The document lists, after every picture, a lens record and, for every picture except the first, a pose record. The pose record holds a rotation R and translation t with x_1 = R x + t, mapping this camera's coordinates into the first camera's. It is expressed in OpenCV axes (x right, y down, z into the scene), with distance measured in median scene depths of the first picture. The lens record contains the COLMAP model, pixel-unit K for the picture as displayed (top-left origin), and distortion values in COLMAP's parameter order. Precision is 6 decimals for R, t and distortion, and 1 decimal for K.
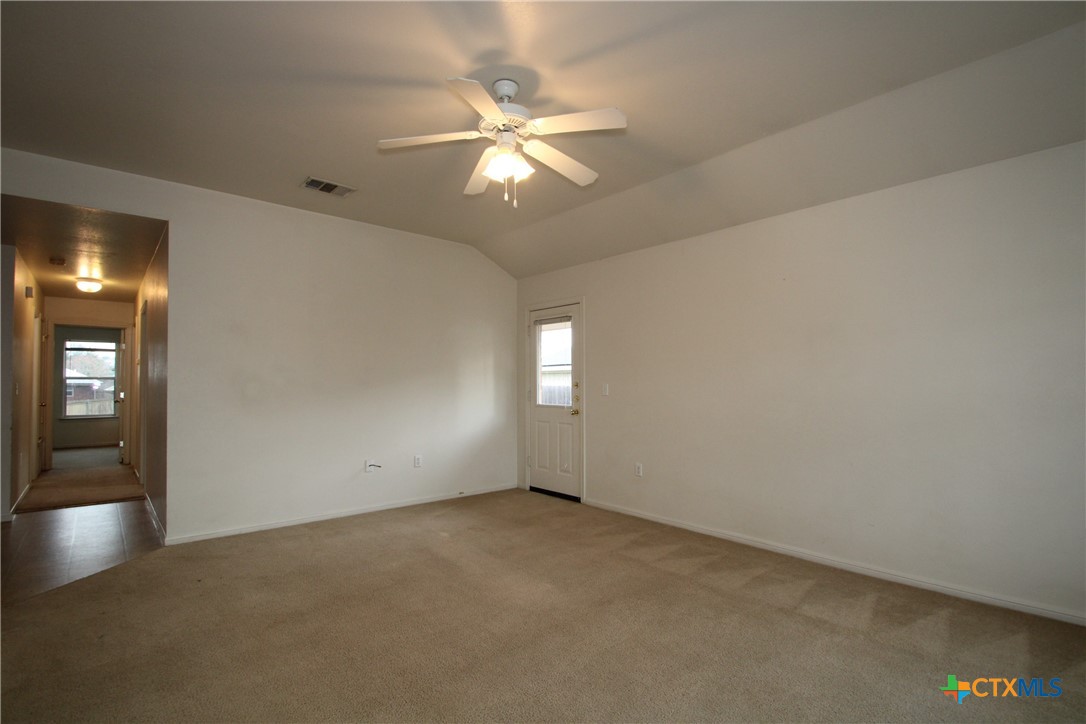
lens RADIAL K [[505.5, 0, 538.4], [0, 505.5, 373.5], [0, 0, 1]] dist [0.002005, -0.011643]
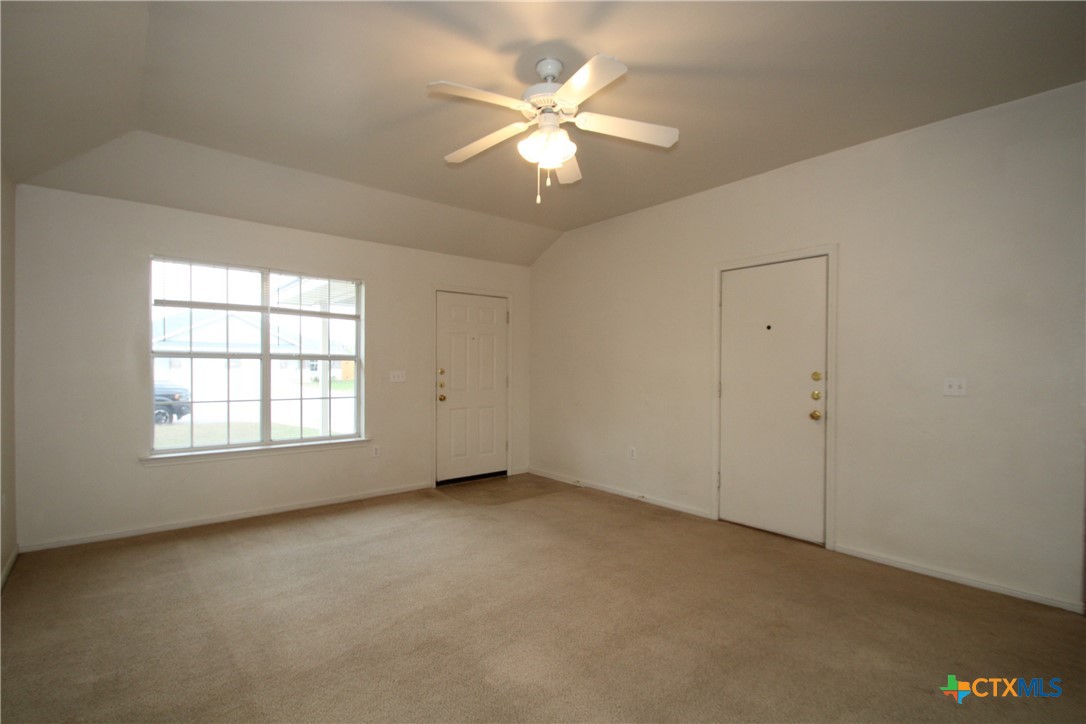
lens RADIAL K [[505.5, 0, 538.4], [0, 505.5, 373.5], [0, 0, 1]] dist [0.002005, -0.011643]
pose [[-0.999756, -0.005750, 0.021335, -0.043802], [-0.005939, 0.999944, -0.008798, 0.014510], [-0.021283, -0.008922, -0.999734, 1.248327]]
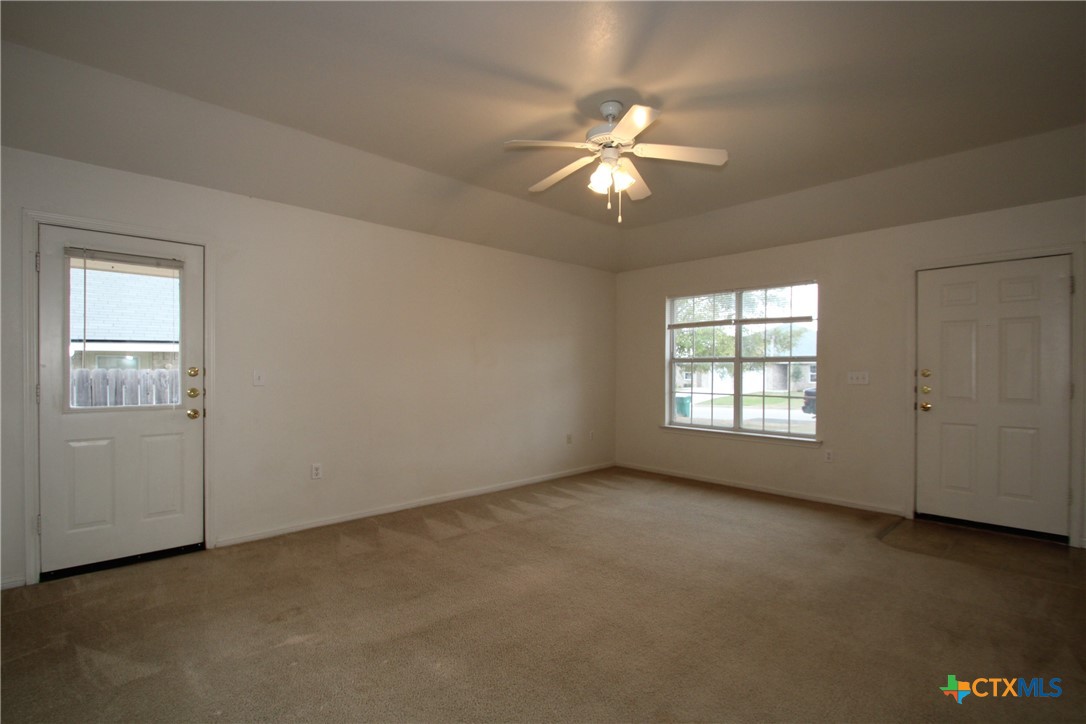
lens RADIAL K [[505.5, 0, 538.4], [0, 505.5, 373.5], [0, 0, 1]] dist [0.002005, -0.011643]
pose [[-0.037019, -0.006749, 0.999292, -0.757455], [-0.024638, 0.999679, 0.005839, 0.013543], [-0.999011, -0.024404, -0.037173, 0.758989]]
